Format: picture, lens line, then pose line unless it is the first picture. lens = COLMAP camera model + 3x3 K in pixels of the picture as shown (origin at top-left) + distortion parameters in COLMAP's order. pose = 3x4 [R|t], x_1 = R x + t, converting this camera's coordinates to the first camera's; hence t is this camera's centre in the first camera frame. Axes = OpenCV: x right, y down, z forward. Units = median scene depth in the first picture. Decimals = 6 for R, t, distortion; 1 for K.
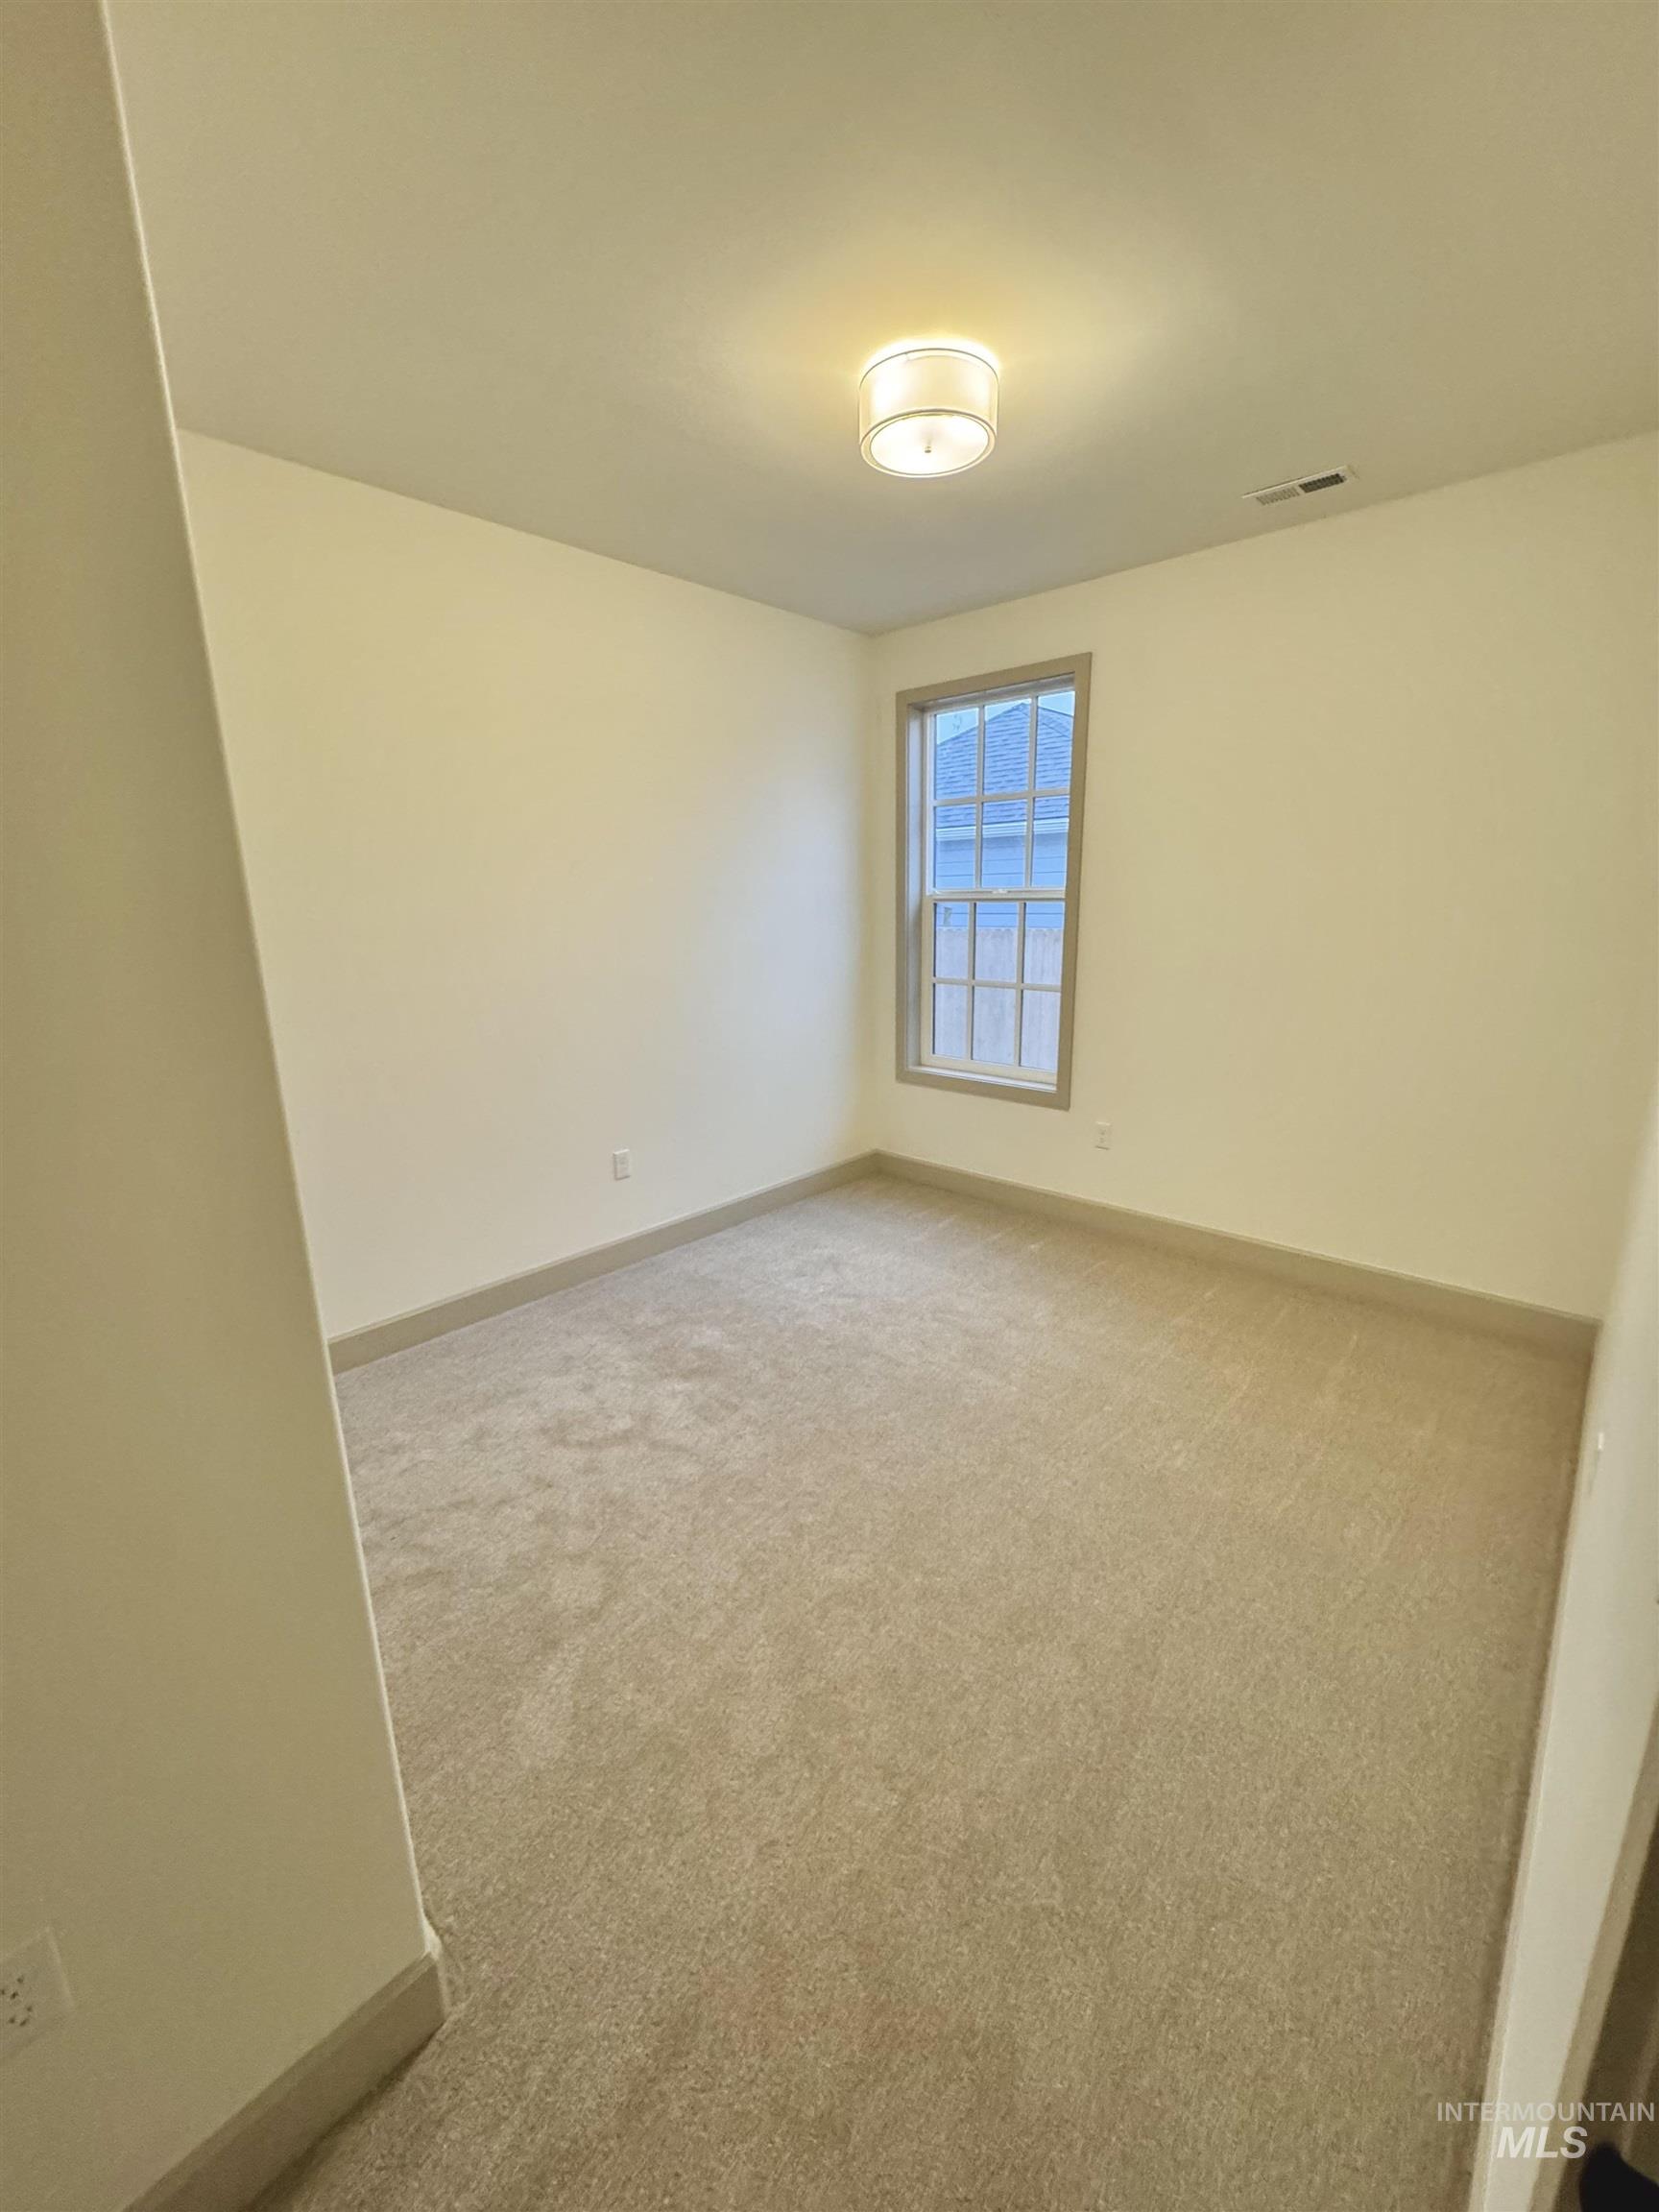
lens RADIAL K [[877.7, 0, 818.4], [0, 877.7, 1101.8], [0, 0, 1]] dist [-0.004380, 0.000310]
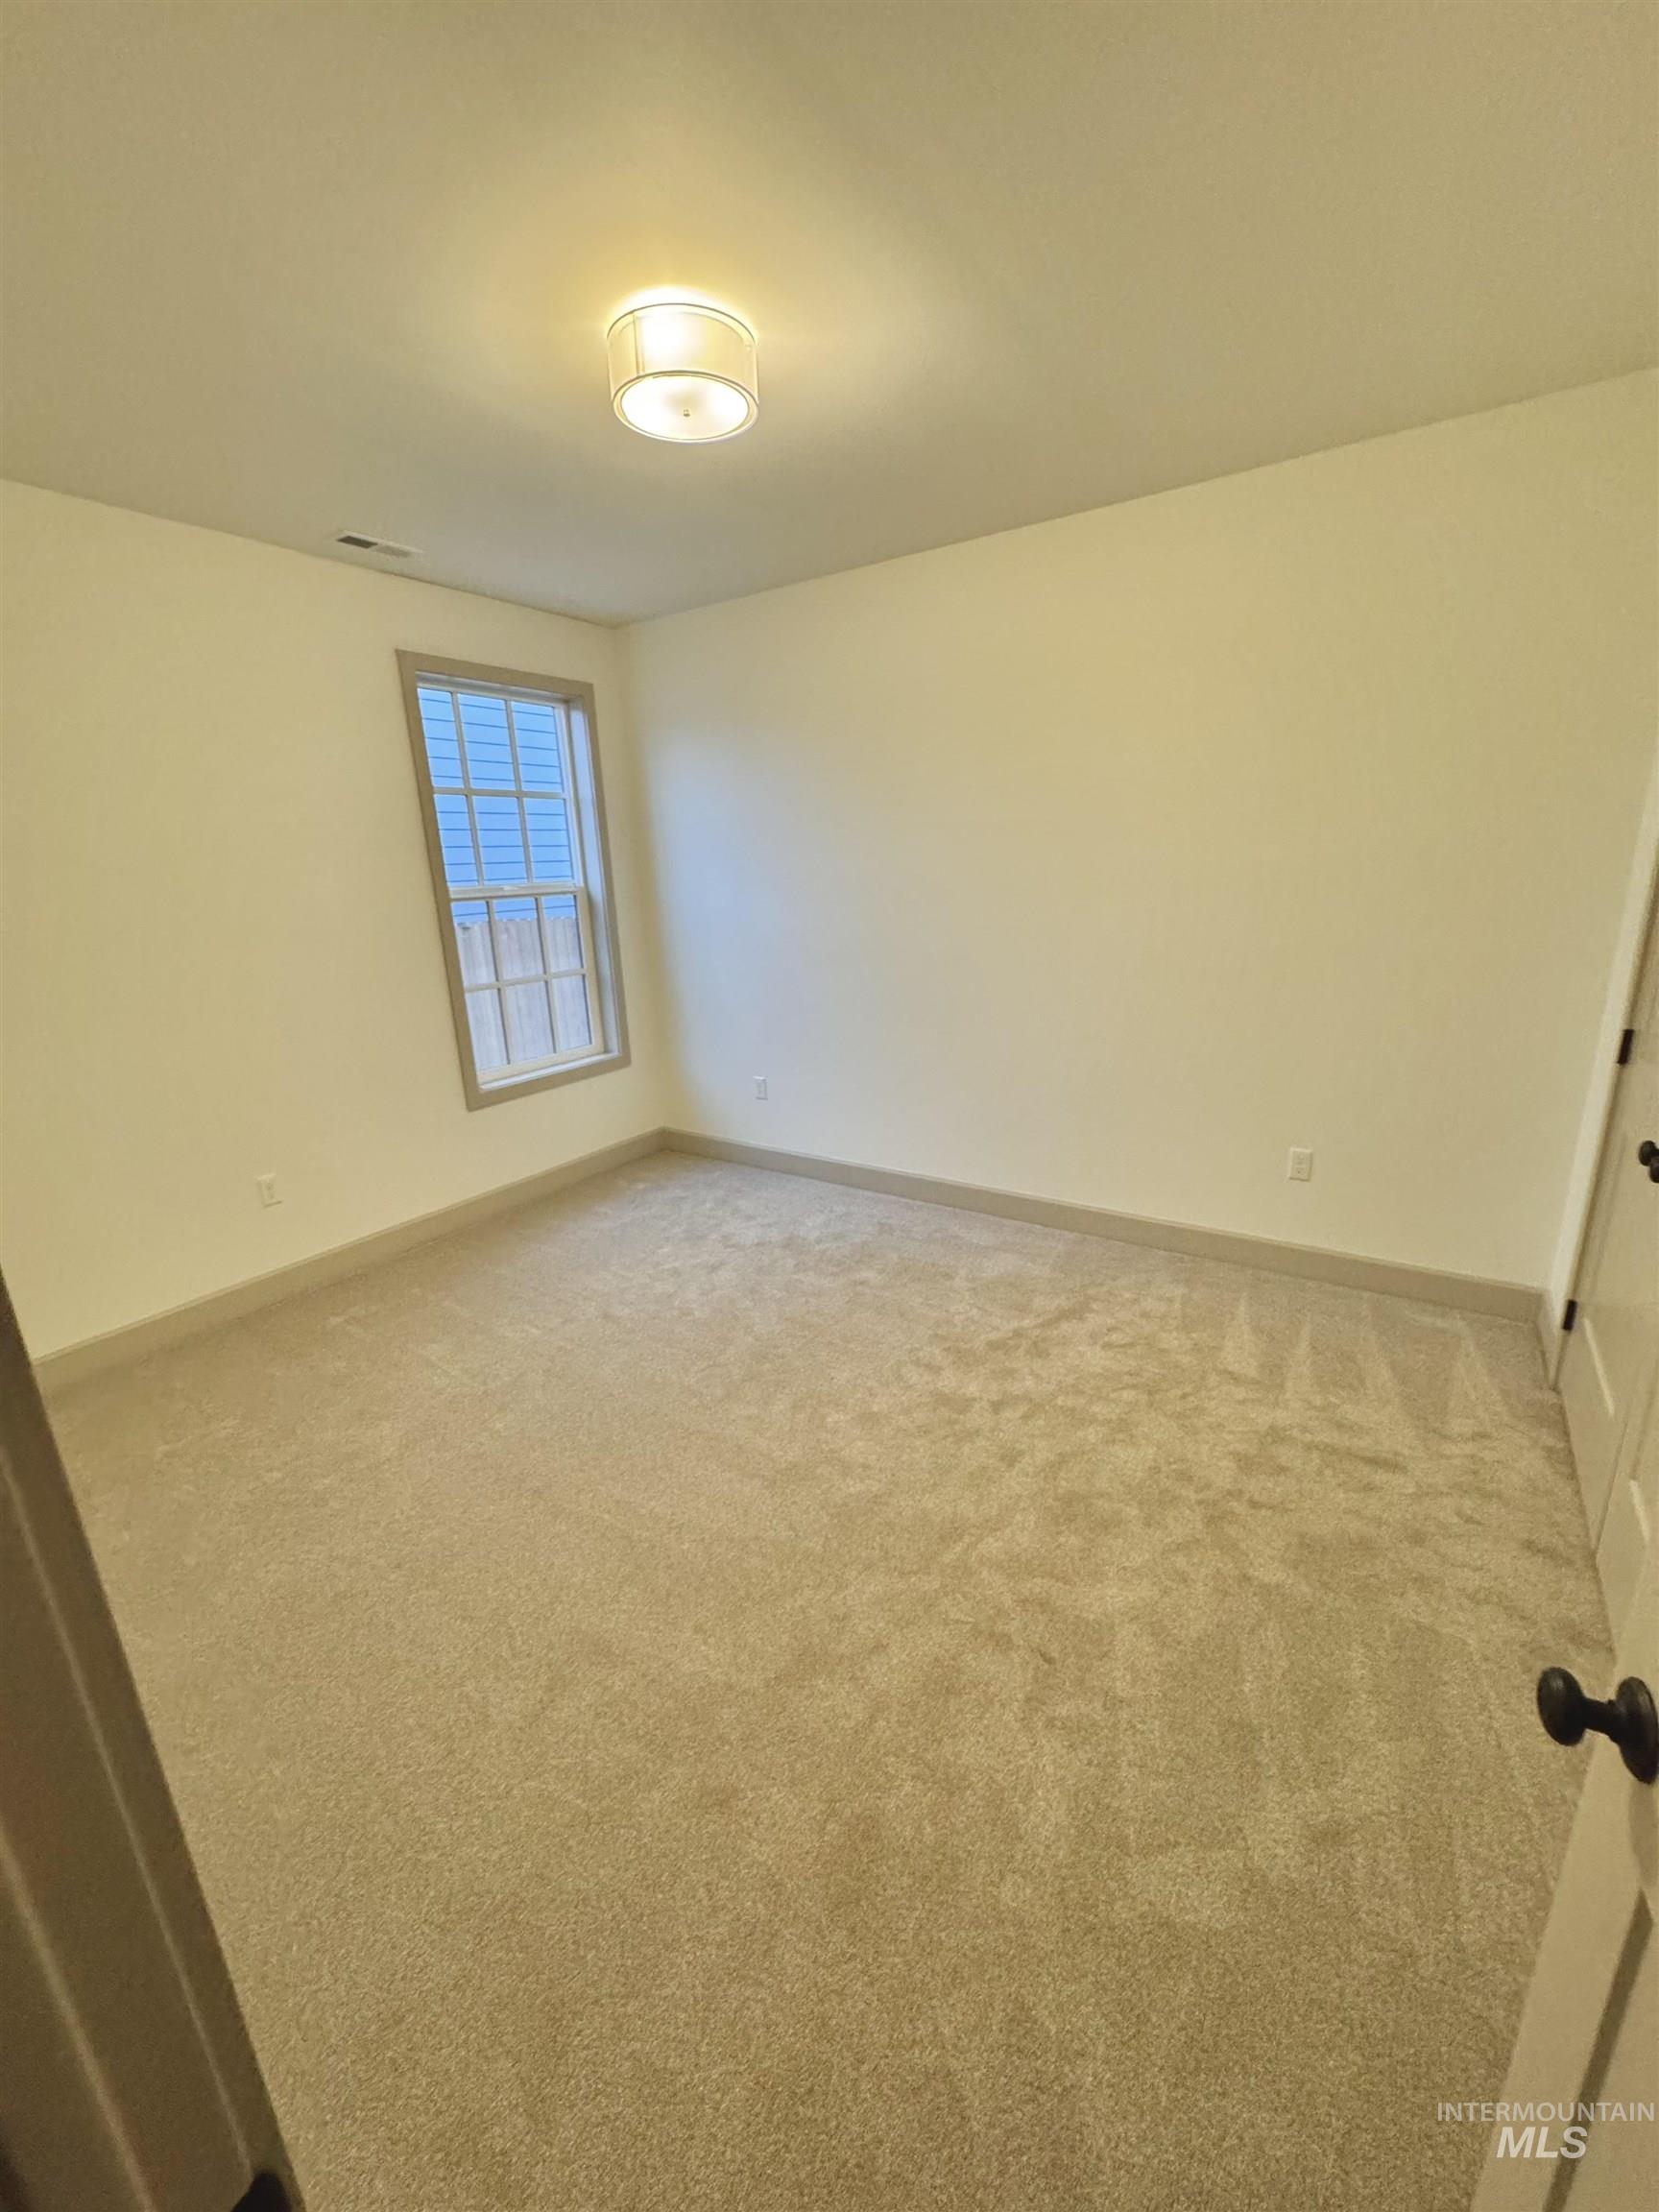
lens RADIAL K [[877.7, 0, 817.1], [0, 877.7, 1109.2], [0, 0, 1]] dist [-0.004380, 0.000310]
pose [[-0.163201, -0.234710, 0.958267, -0.847772], [0.285744, 0.918415, 0.273614, -0.176271], [-0.944307, 0.318473, -0.082819, 0.810579]]
